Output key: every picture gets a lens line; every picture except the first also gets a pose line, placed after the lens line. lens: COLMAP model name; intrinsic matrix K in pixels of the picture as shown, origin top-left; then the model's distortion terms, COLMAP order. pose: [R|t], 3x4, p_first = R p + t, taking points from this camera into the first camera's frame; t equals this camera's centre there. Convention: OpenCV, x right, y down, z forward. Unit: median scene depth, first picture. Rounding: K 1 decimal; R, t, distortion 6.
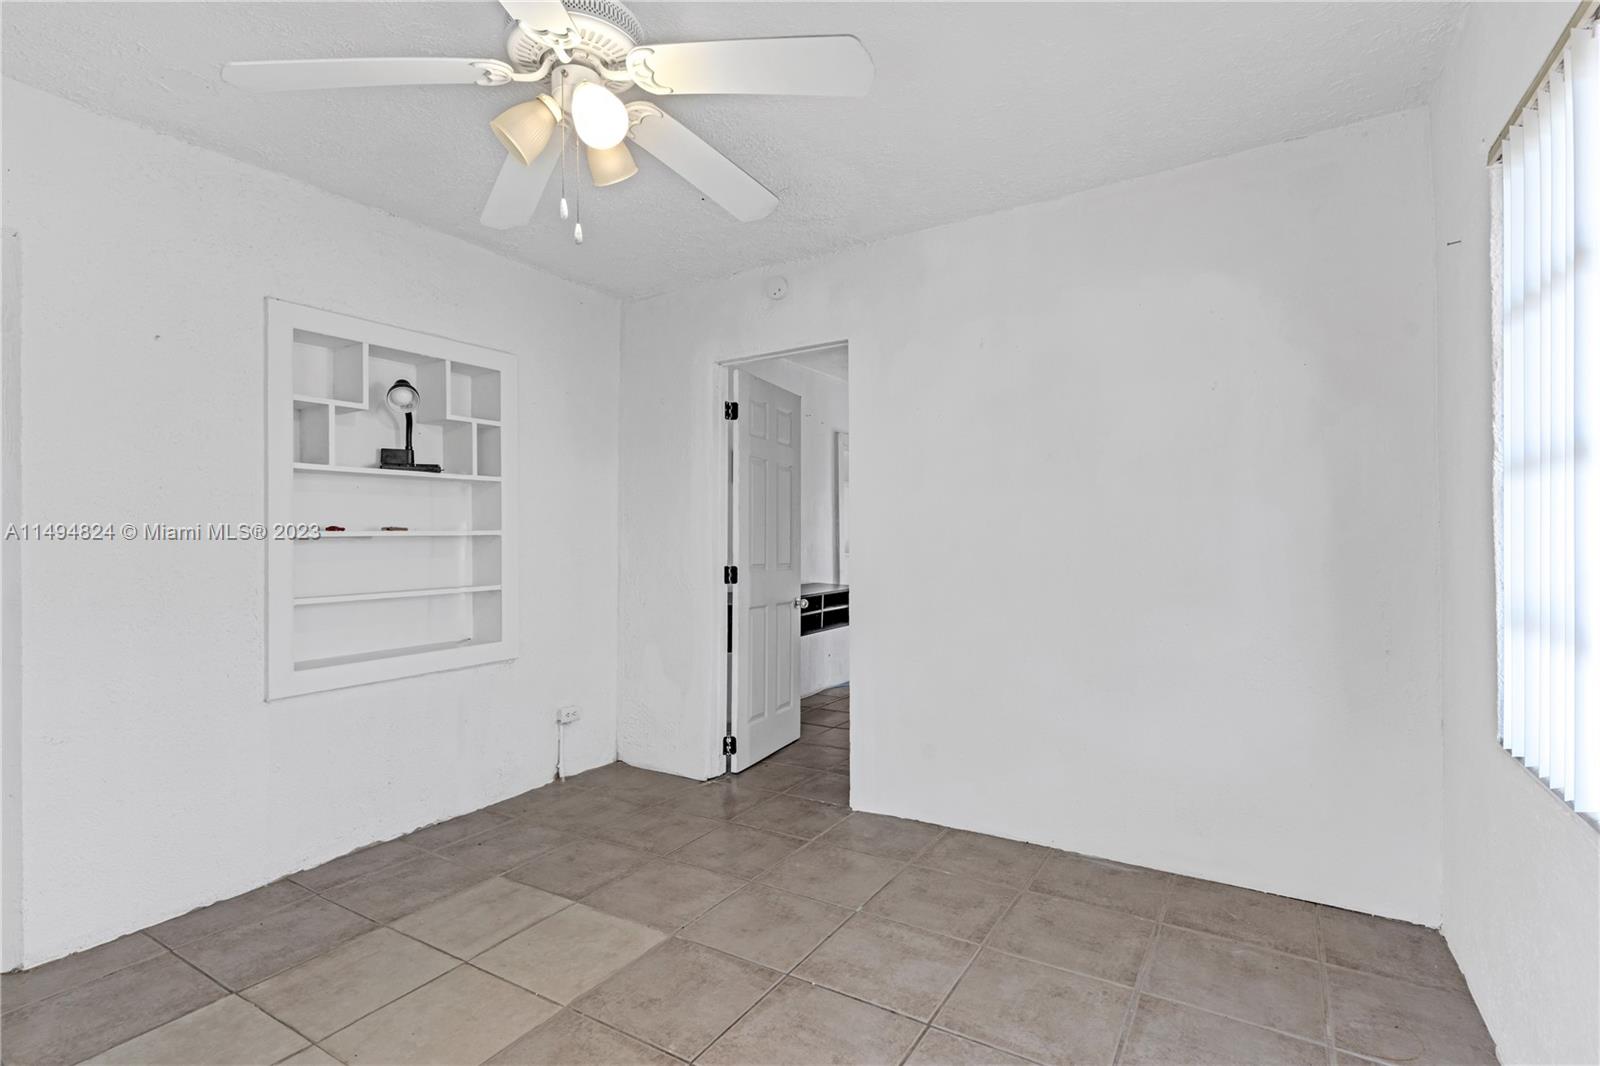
lens RADIAL K [[773.3, 0, 797.8], [0, 773.3, 532.4], [0, 0, 1]] dist [-0.000354, 0.000589]
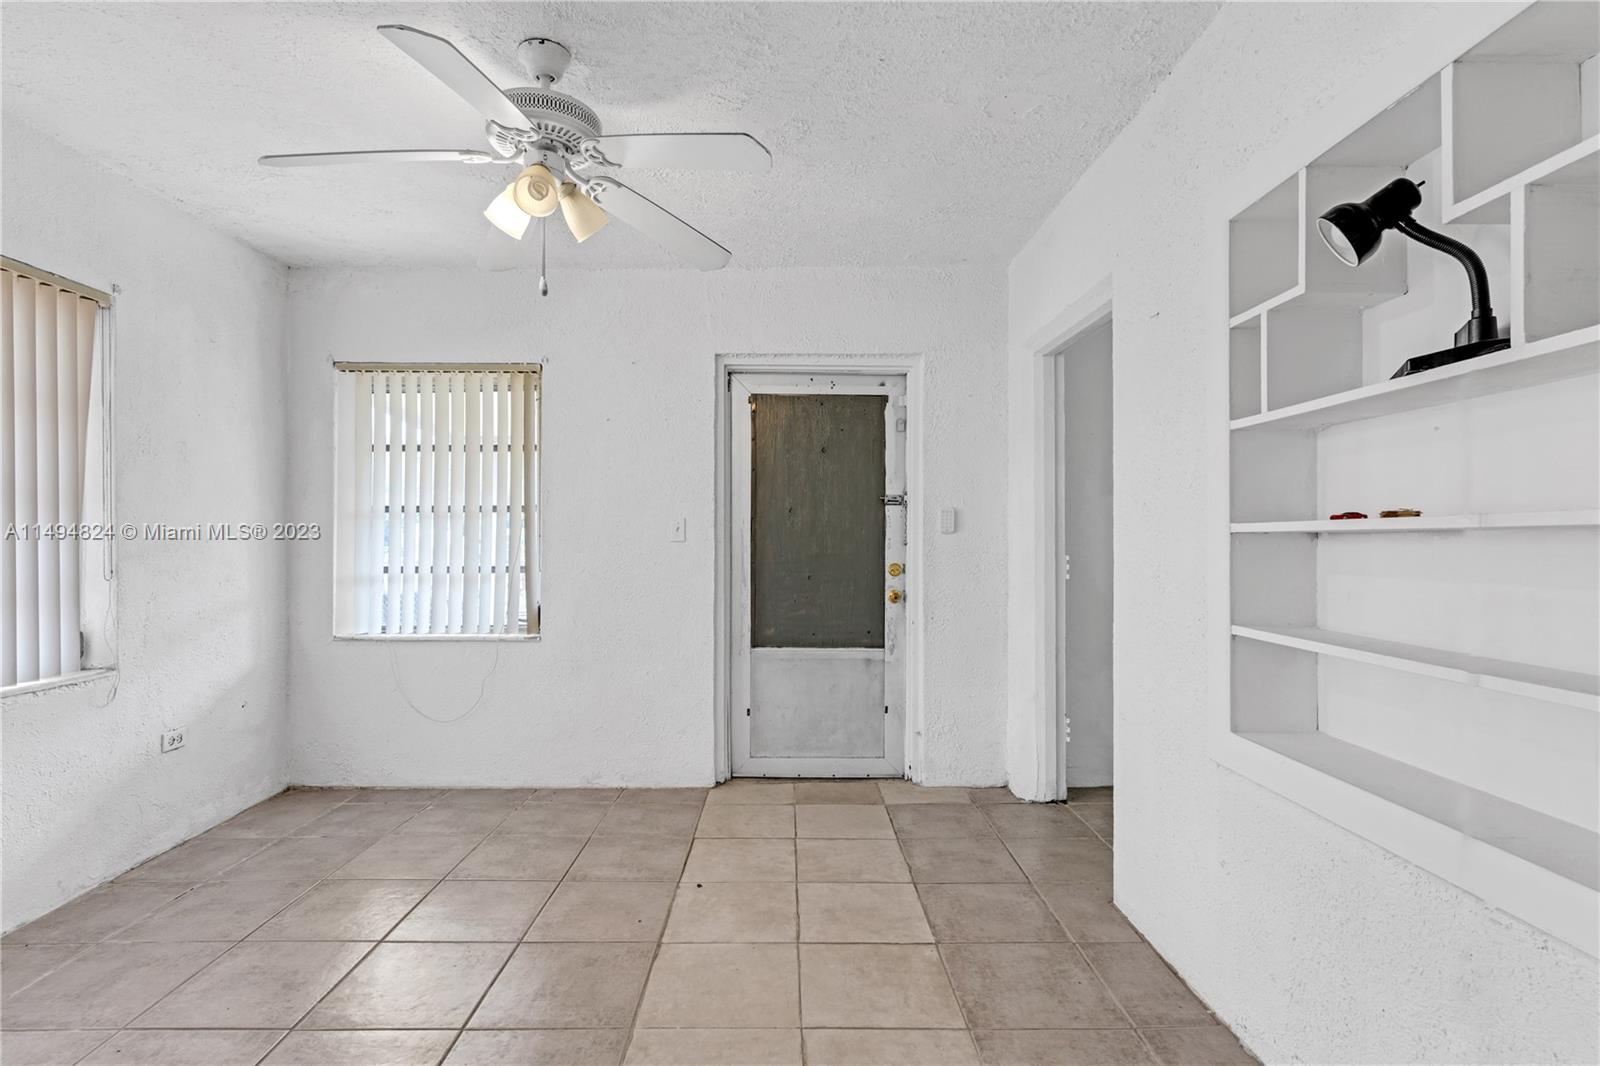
lens RADIAL K [[773.3, 0, 799.2], [0, 773.3, 540.0], [0, 0, 1]] dist [-0.000354, 0.000589]
pose [[-0.835864, -0.007340, -0.548888, 0.034972], [-0.004357, 0.999968, -0.006737, 0.018437], [0.548920, -0.003240, -0.835869, 1.300103]]
